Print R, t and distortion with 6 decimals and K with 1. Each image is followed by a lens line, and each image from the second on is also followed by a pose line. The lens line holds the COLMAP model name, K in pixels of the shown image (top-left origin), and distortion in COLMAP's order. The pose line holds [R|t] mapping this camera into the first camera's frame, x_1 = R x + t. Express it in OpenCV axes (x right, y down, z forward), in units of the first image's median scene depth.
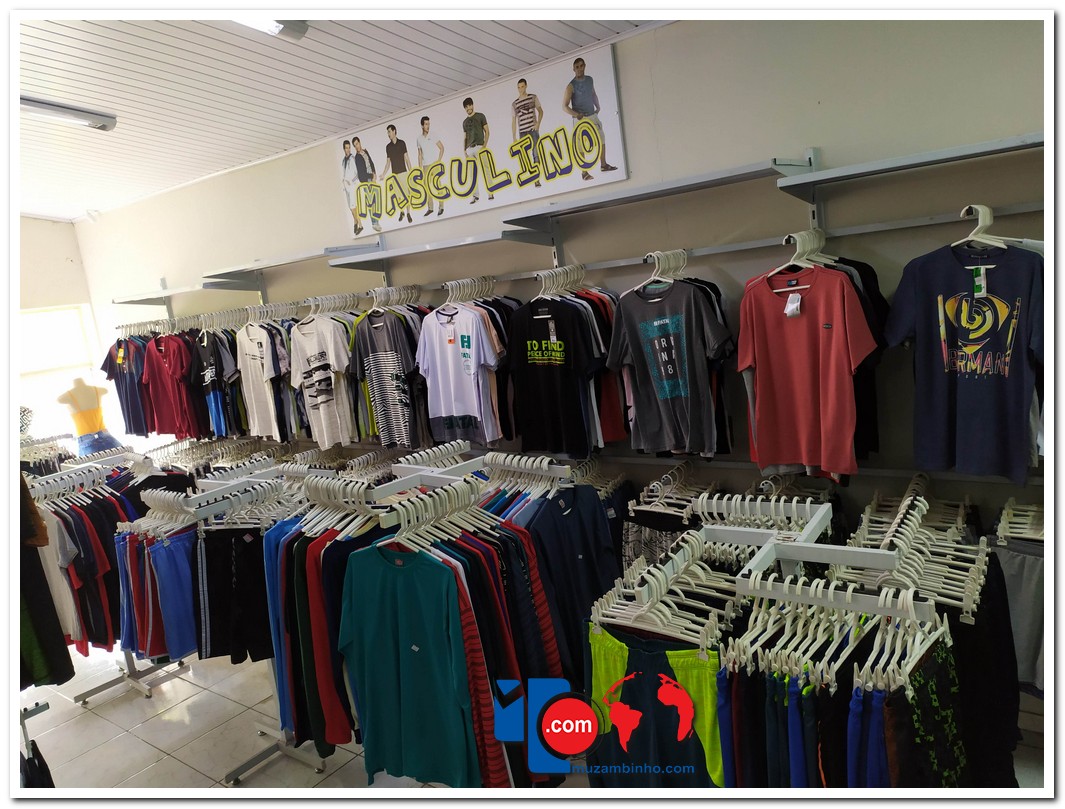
lens RADIAL K [[767.4, 0, 532.5], [0, 767.4, 404.5], [0, 0, 1]] dist [0.075075, -0.081074]
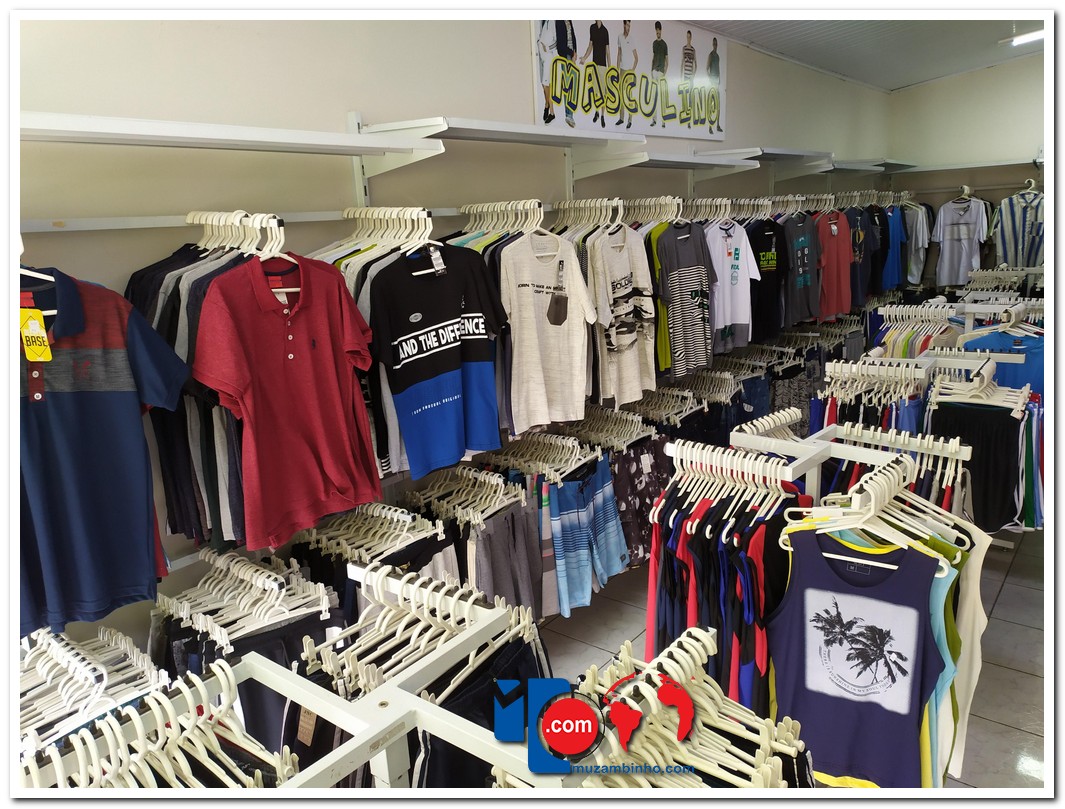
lens RADIAL K [[767.4, 0, 532.5], [0, 767.4, 404.5], [0, 0, 1]] dist [0.075075, -0.081074]
pose [[0.018499, -0.110035, 0.993756, -1.072245], [0.211008, 0.971969, 0.103694, -0.042931], [-0.977309, 0.207772, 0.041199, 1.129989]]
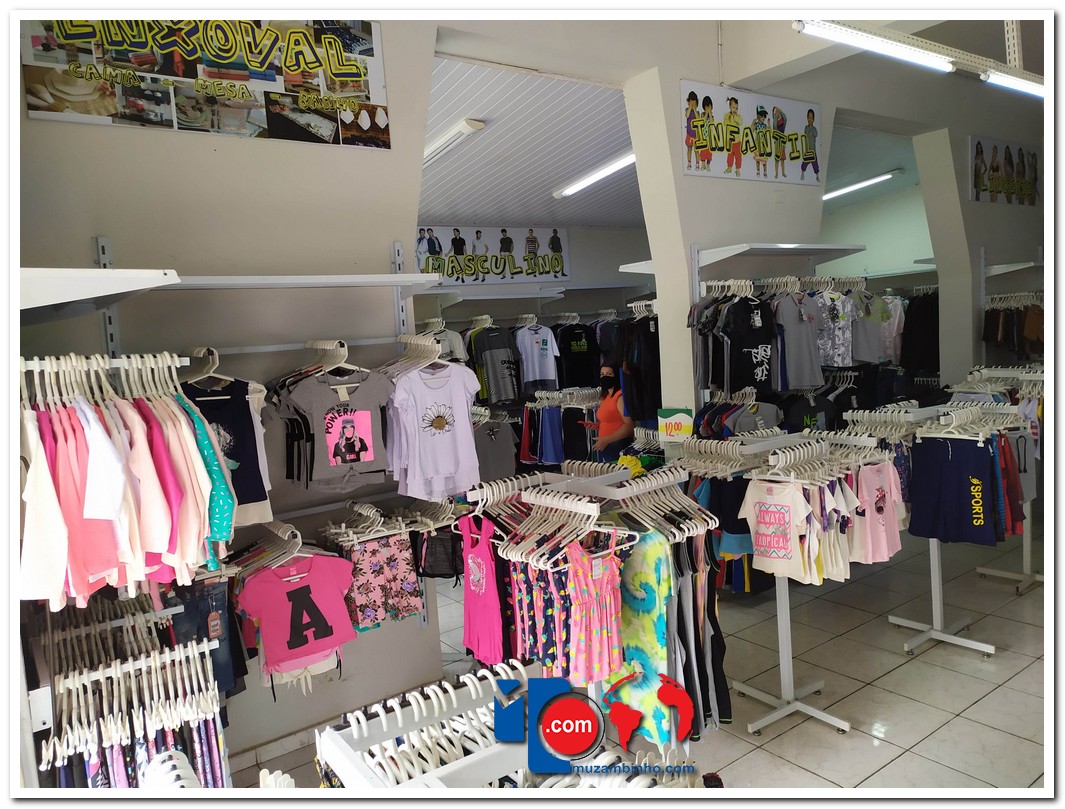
lens RADIAL K [[777.8, 0, 542.2], [0, 777.8, 399.0], [0, 0, 1]] dist [0.080173, -0.094893]
pose [[0.270837, 0.016075, 0.962491, -1.871148], [0.193049, 0.978641, -0.070667, 0.191314], [-0.943069, 0.204947, 0.261949, 0.422900]]
